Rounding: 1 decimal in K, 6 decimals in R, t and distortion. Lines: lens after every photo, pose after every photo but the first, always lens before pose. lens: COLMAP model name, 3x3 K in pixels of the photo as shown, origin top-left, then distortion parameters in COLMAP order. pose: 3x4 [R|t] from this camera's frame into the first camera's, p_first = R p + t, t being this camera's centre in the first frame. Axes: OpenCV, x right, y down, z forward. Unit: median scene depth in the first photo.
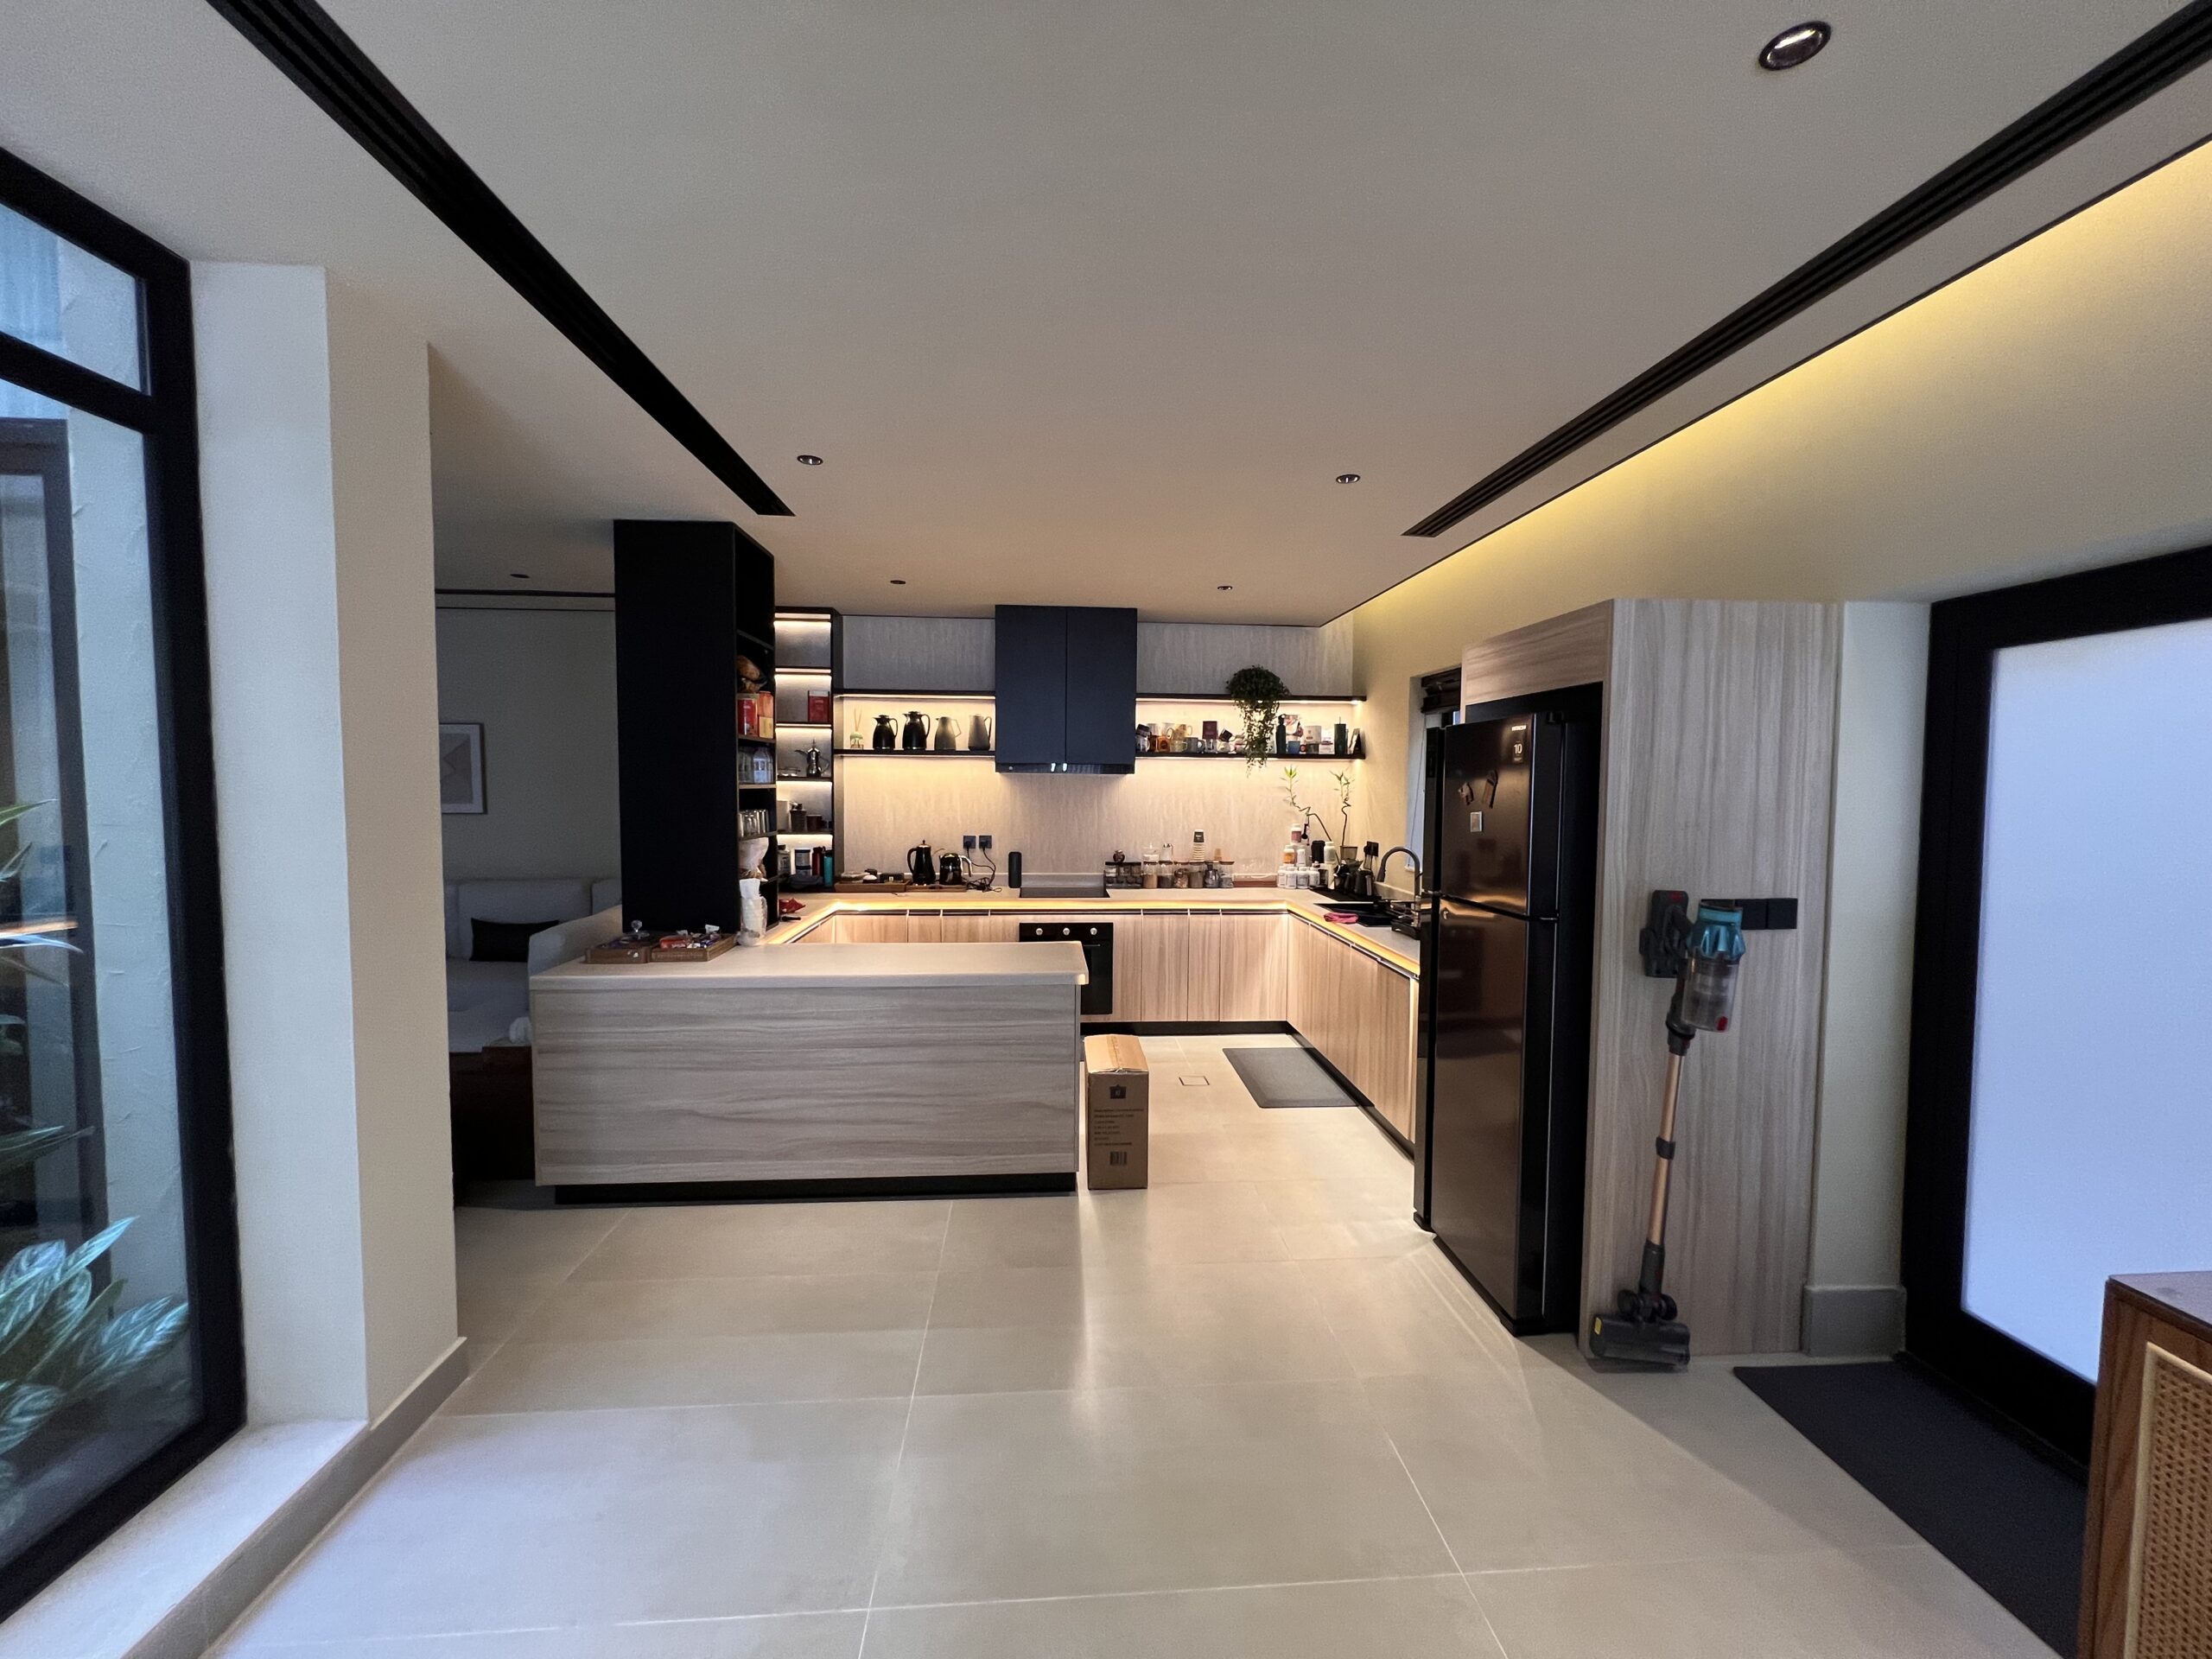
lens RADIAL K [[891.0, 0, 1100.8], [0, 891.0, 825.4], [0, 0, 1]] dist [0.002201, 0.000020]
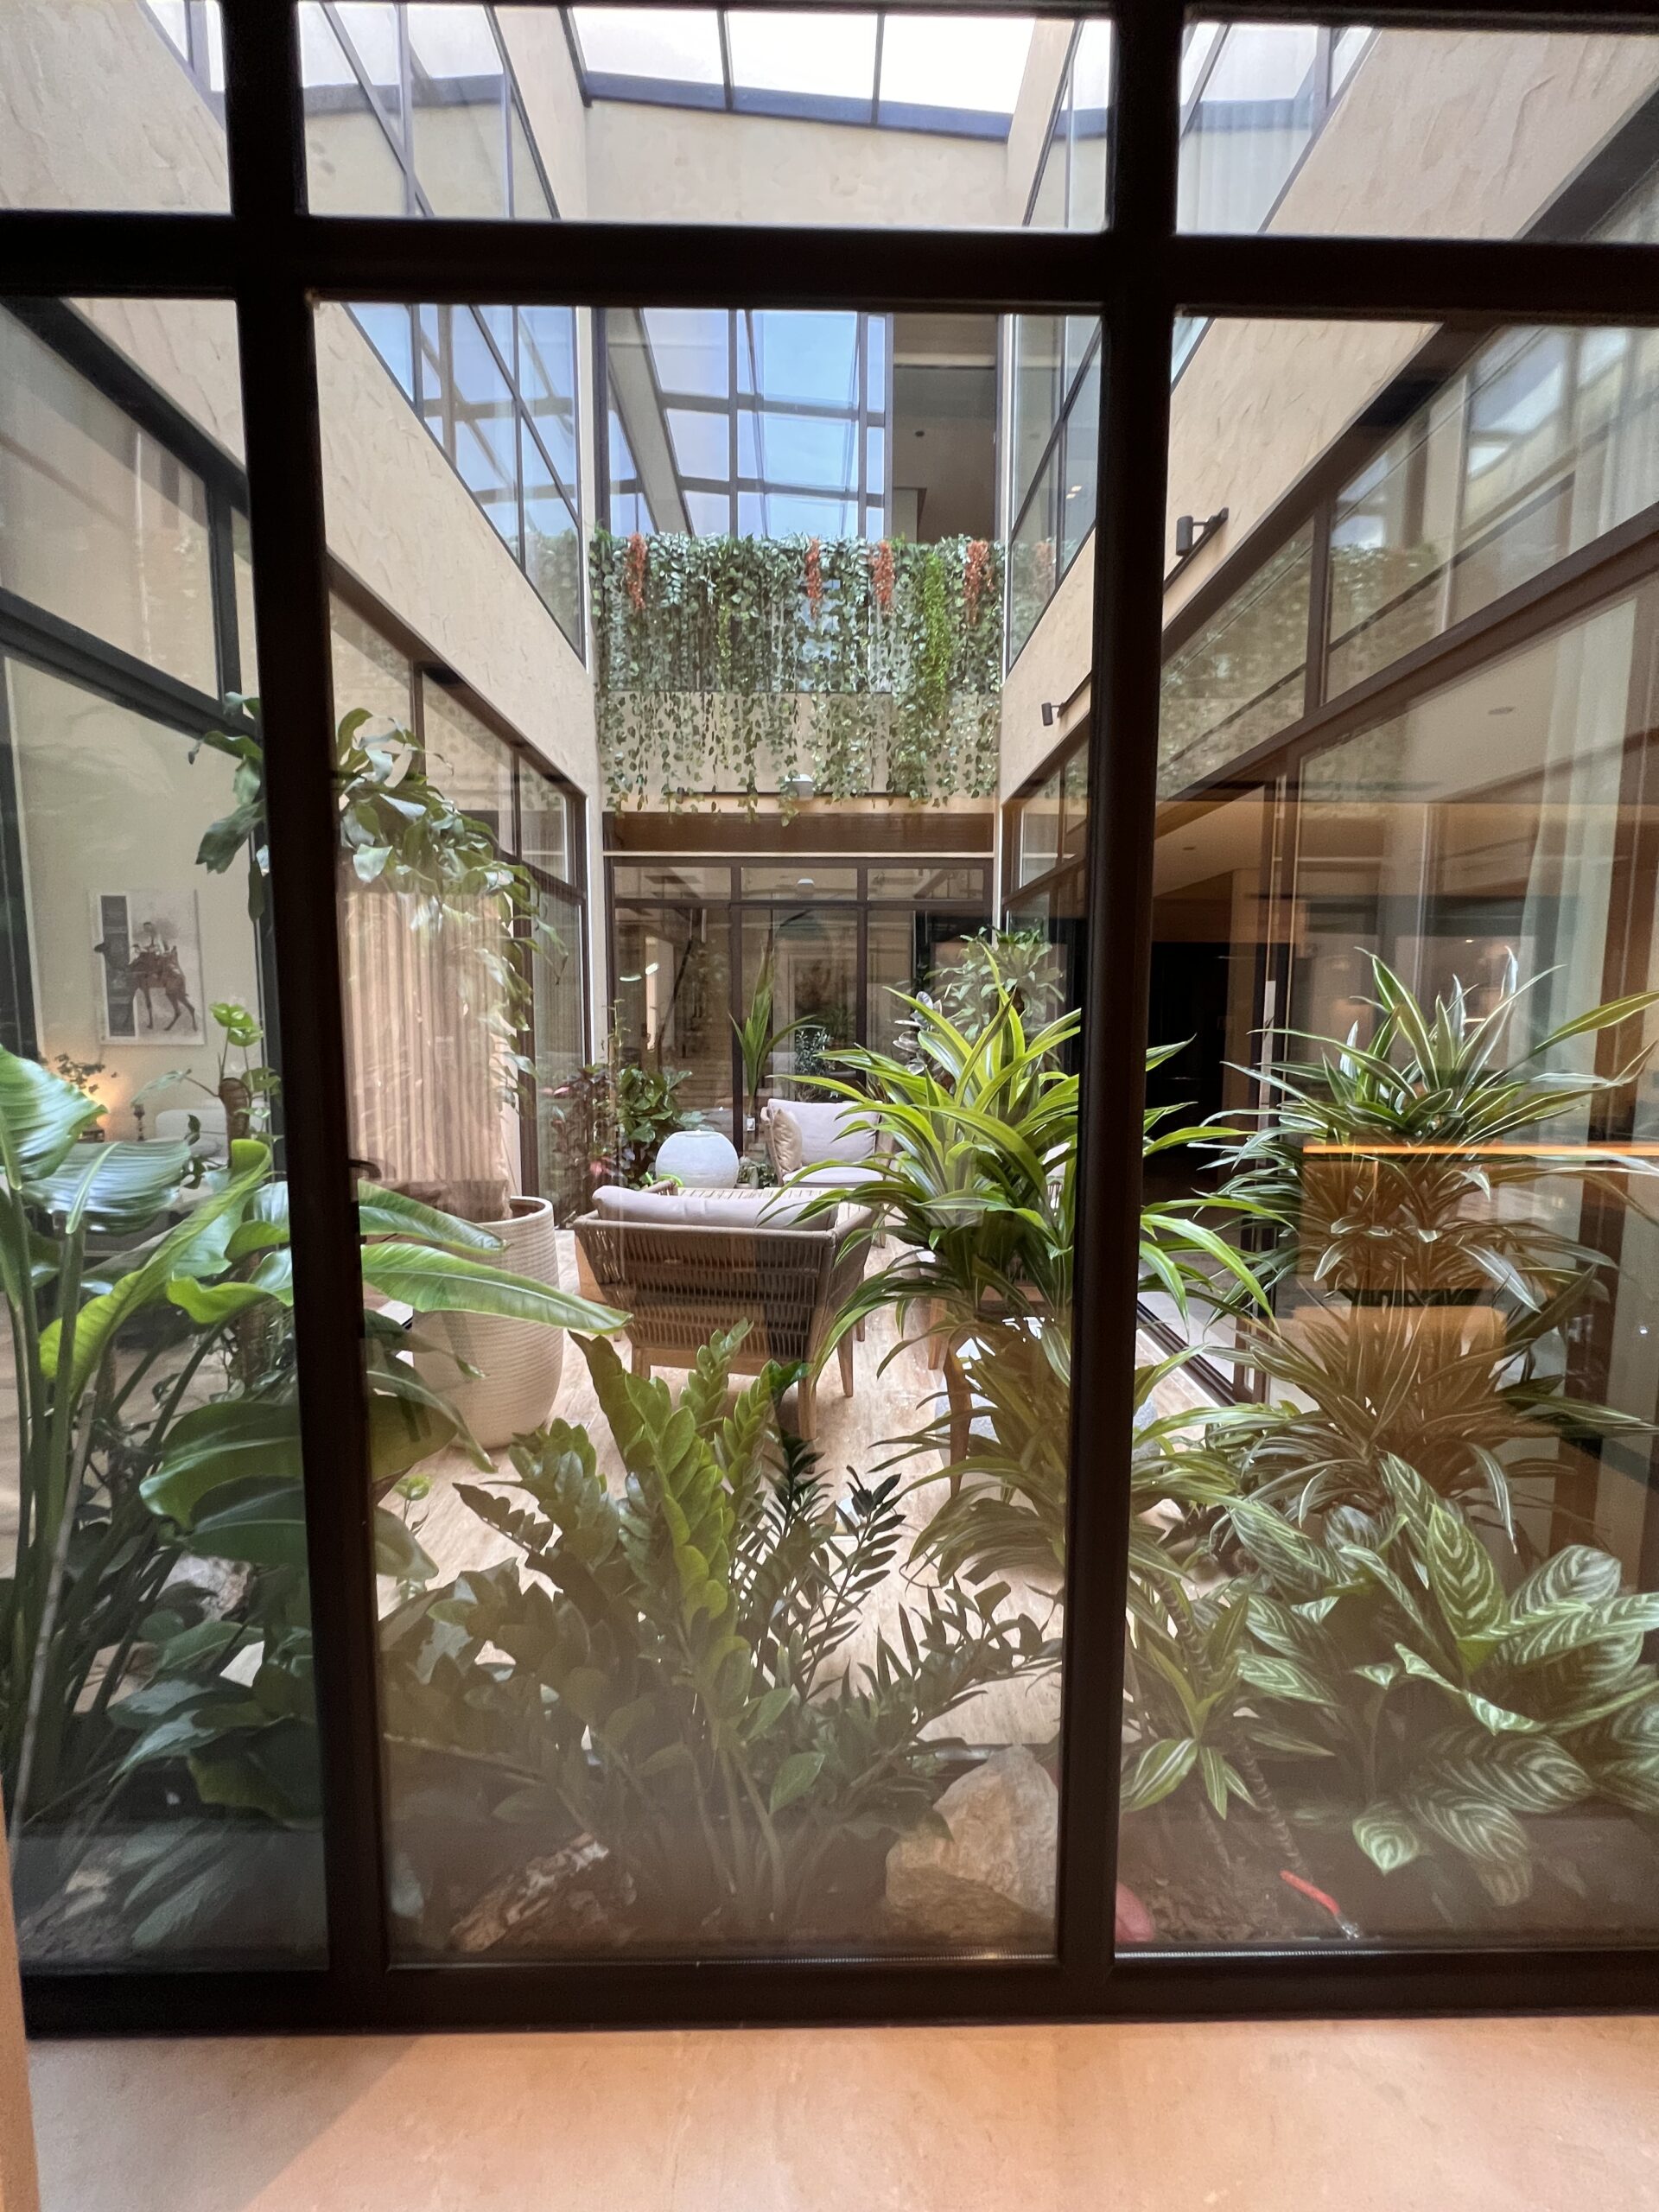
lens RADIAL K [[891.0, 0, 827.2], [0, 891.0, 1106.7], [0, 0, 1]] dist [0.002201, 0.000020]
pose [[-0.045160, 0.090696, -0.994854, -0.411812], [-0.059723, 0.993844, 0.093315, 0.049195], [0.997193, 0.063630, -0.039466, 0.336007]]
